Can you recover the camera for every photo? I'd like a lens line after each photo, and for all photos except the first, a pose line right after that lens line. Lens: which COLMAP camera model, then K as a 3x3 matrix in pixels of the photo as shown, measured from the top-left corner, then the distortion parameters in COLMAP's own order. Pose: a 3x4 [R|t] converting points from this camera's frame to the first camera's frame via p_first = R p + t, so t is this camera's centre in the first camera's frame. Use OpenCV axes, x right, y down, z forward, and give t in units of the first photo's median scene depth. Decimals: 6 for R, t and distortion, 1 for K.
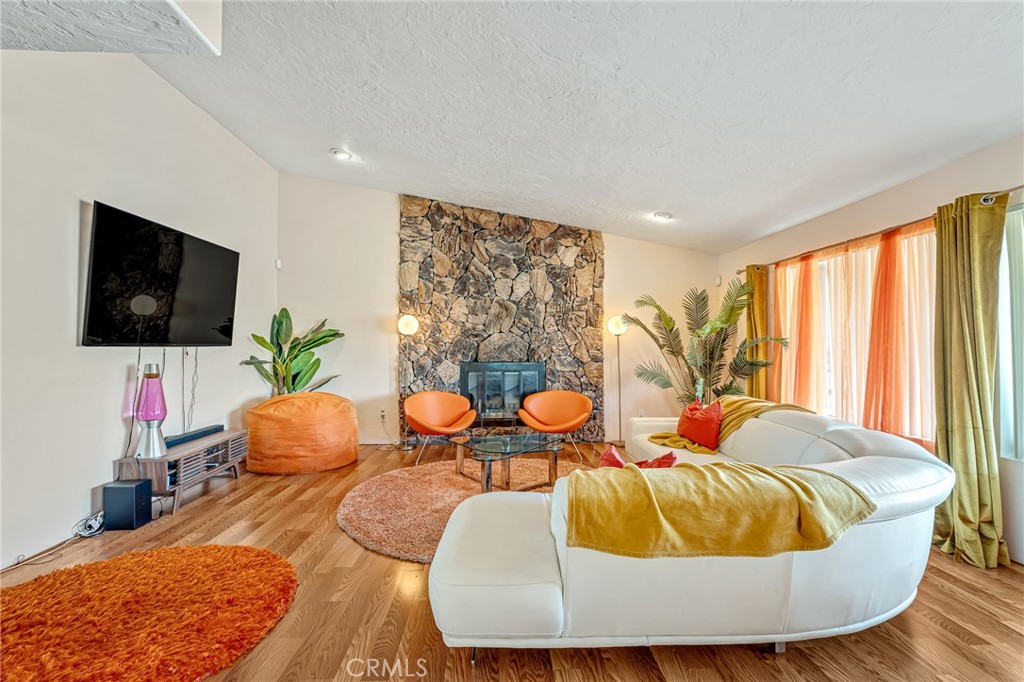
lens RADIAL K [[458.1, 0, 512.0], [0, 458.1, 341.0], [0, 0, 1]] dist [-0.007694, -0.000174]
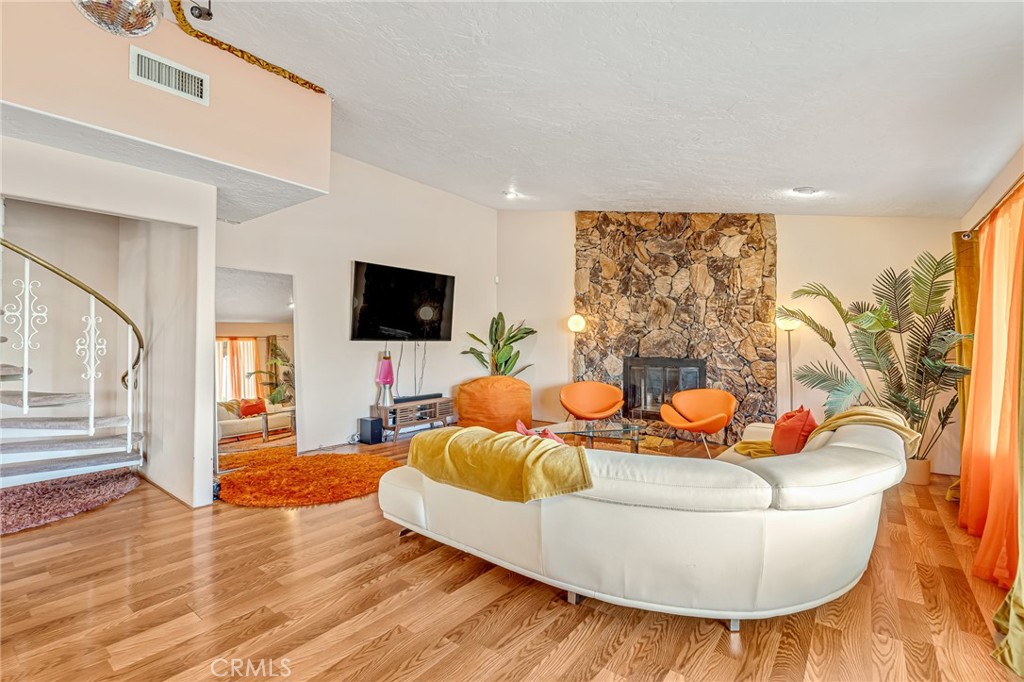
lens RADIAL K [[458.1, 0, 512.0], [0, 458.1, 341.0], [0, 0, 1]] dist [-0.007694, -0.000174]
pose [[0.767948, 0.006382, -0.640480, 0.379201], [0.000519, 0.999944, 0.010586, -0.002665], [0.640512, -0.008462, 0.767902, -0.002676]]
